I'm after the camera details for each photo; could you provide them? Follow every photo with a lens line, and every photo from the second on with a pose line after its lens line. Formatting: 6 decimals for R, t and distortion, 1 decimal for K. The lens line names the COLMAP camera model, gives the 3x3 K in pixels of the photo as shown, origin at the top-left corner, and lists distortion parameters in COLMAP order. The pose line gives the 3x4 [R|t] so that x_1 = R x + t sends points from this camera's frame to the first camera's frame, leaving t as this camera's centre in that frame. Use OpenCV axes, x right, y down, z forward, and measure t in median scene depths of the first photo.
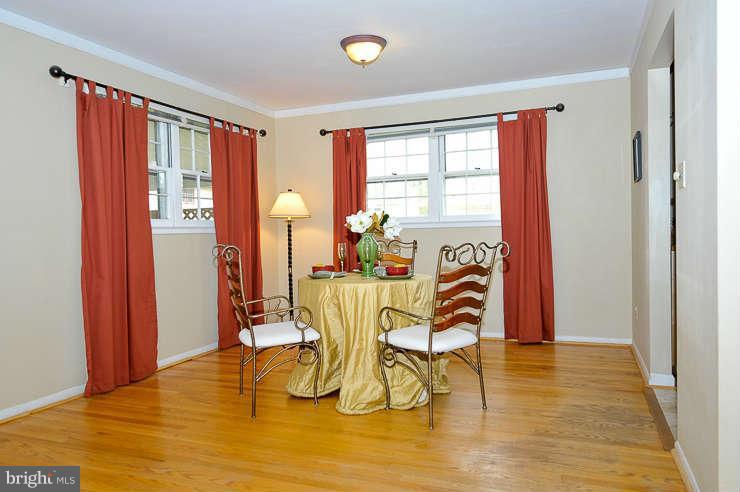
lens RADIAL K [[534.5, 0, 369.4], [0, 534.5, 259.5], [0, 0, 1]] dist [-0.000197, -0.001401]
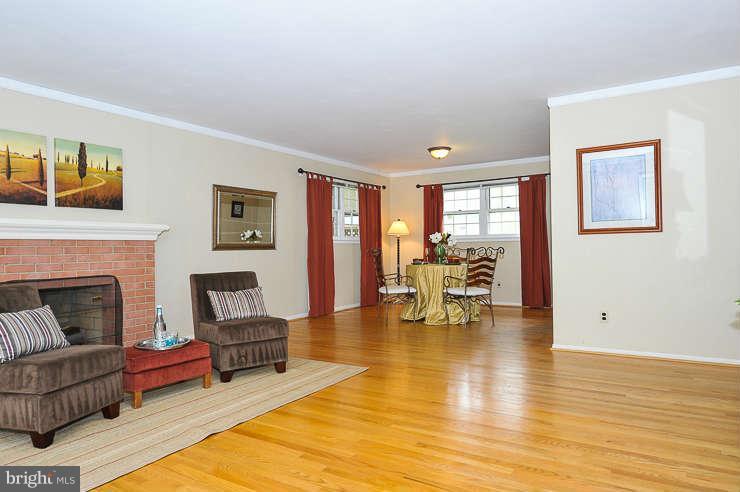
lens RADIAL K [[472.7, 0, 372.5], [0, 472.7, 255.0], [0, 0, 1]] dist [0.001197, -0.001179]
pose [[0.984820, 0.009800, -0.173302, 0.049093], [-0.015806, 0.999320, -0.033312, 0.052843], [0.172858, 0.035546, 0.984305, -0.727877]]
